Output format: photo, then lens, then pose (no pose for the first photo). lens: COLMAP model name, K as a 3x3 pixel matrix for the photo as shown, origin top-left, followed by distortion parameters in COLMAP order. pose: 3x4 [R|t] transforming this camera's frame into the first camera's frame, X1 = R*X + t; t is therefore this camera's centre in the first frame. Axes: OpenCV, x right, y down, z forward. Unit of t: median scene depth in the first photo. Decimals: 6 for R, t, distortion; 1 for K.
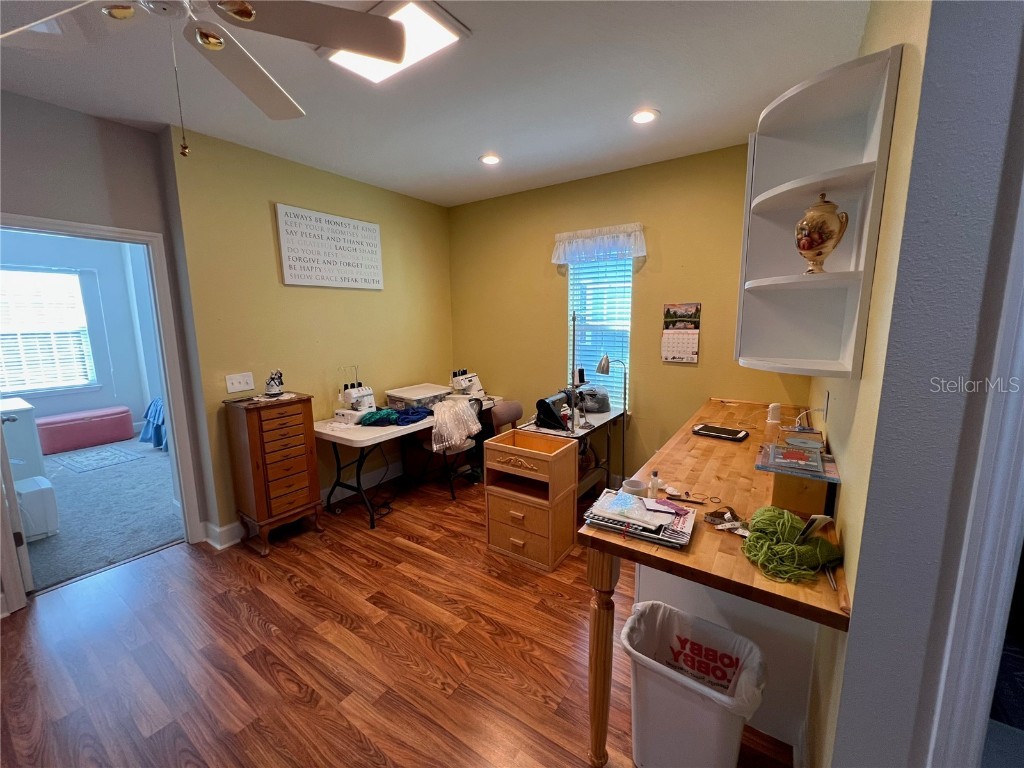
lens RADIAL K [[410.2, 0, 513.3], [0, 410.2, 383.6], [0, 0, 1]] dist [-0.001083, 0.000541]
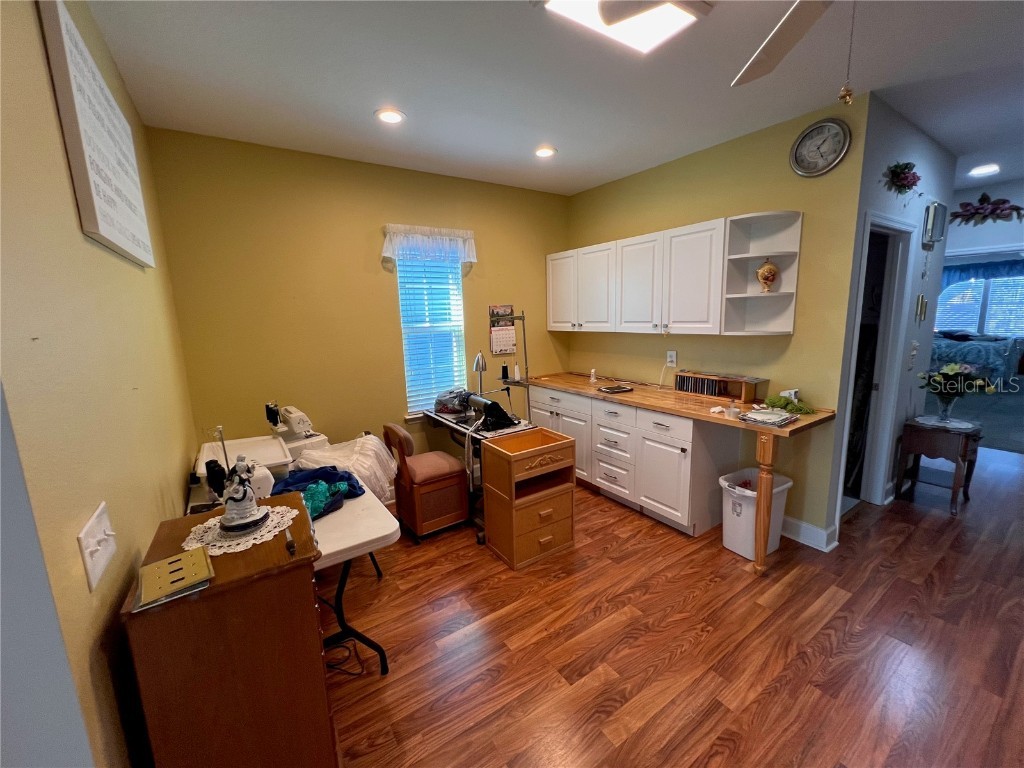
lens RADIAL K [[410.2, 0, 508.5], [0, 410.2, 381.6], [0, 0, 1]] dist [-0.001083, 0.000541]
pose [[0.378346, -0.155171, 0.912566, -0.913777], [0.170588, 0.980652, 0.096024, -0.109599], [-0.909810, 0.119342, 0.397496, 0.660889]]
